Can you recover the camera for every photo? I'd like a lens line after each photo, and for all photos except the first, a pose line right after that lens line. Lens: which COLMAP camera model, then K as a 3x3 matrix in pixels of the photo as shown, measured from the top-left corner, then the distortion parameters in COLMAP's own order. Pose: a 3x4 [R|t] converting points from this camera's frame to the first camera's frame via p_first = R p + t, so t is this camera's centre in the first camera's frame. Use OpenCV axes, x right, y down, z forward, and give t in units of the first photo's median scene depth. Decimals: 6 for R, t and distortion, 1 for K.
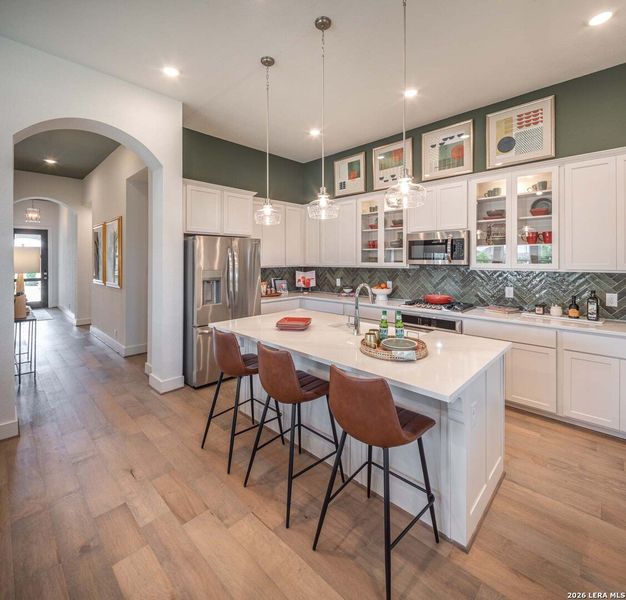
lens RADIAL K [[310.0, 0, 292.7], [0, 310.0, 258.0], [0, 0, 1]] dist [-0.002550, 0.000928]
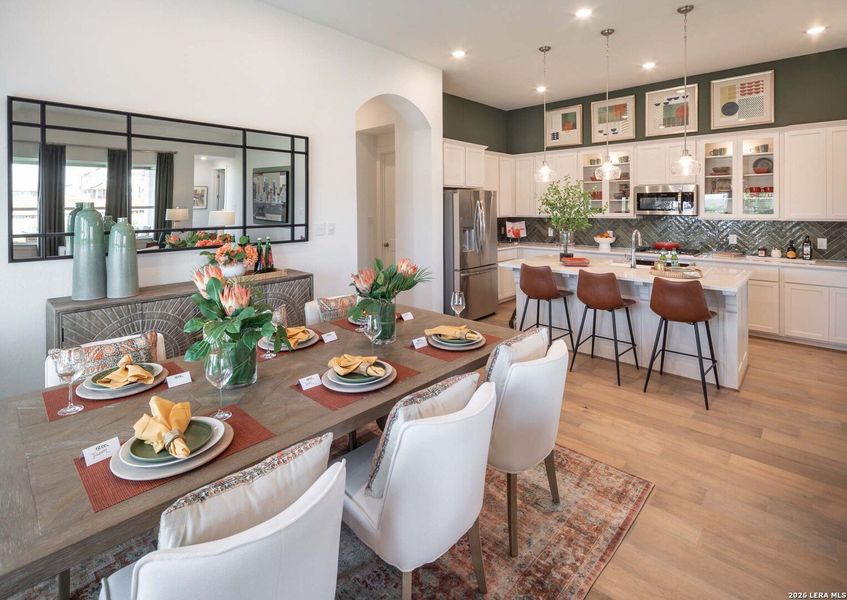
lens RADIAL K [[406.2, 0, 411.1], [0, 406.2, 207.3], [0, 0, 1]] dist [0.002950, -0.001421]
pose [[0.999804, -0.001902, 0.019714, -0.497783], [0.001865, 0.999996, 0.001909, -0.010662], [-0.019718, -0.001872, 0.999804, -0.457728]]
